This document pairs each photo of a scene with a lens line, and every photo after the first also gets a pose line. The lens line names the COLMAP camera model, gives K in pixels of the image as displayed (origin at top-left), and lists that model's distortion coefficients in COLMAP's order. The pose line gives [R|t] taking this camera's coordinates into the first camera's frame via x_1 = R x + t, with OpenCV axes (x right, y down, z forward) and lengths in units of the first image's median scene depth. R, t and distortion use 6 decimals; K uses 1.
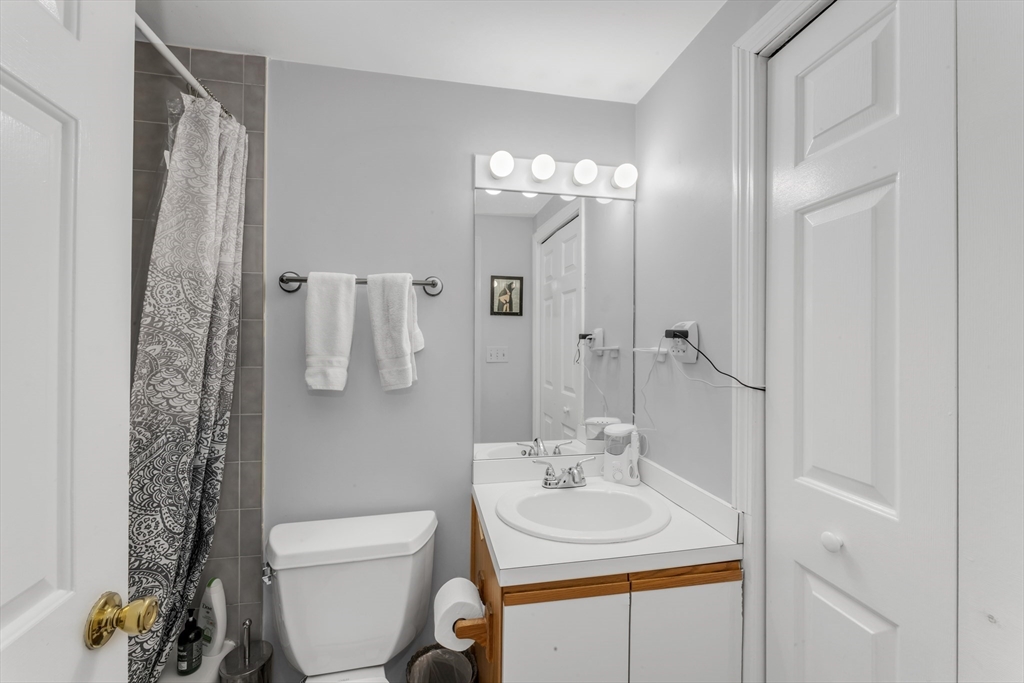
lens RADIAL K [[434.1, 0, 534.4], [0, 434.1, 334.2], [0, 0, 1]] dist [-0.000934, -0.000426]
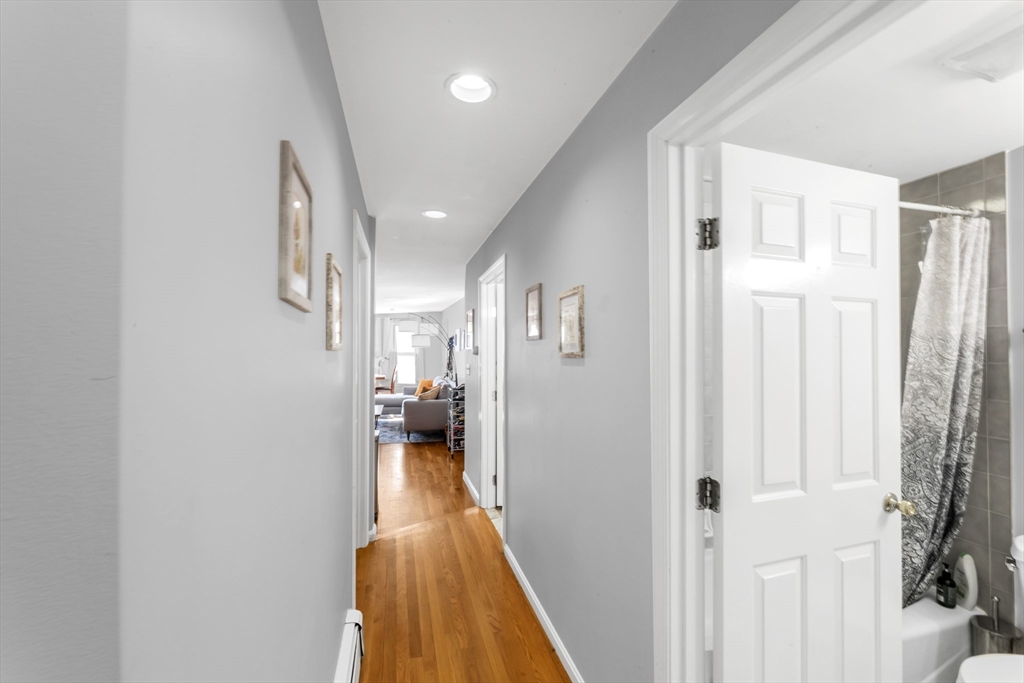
lens RADIAL K [[414.0, 0, 504.0], [0, 414.0, 352.1], [0, 0, 1]] dist [-0.001070, -0.000966]
pose [[0.052552, -0.018042, -0.998455, 0.551532], [0.005201, 0.999828, -0.017793, -0.060453], [0.998605, -0.004257, 0.052636, -0.580743]]
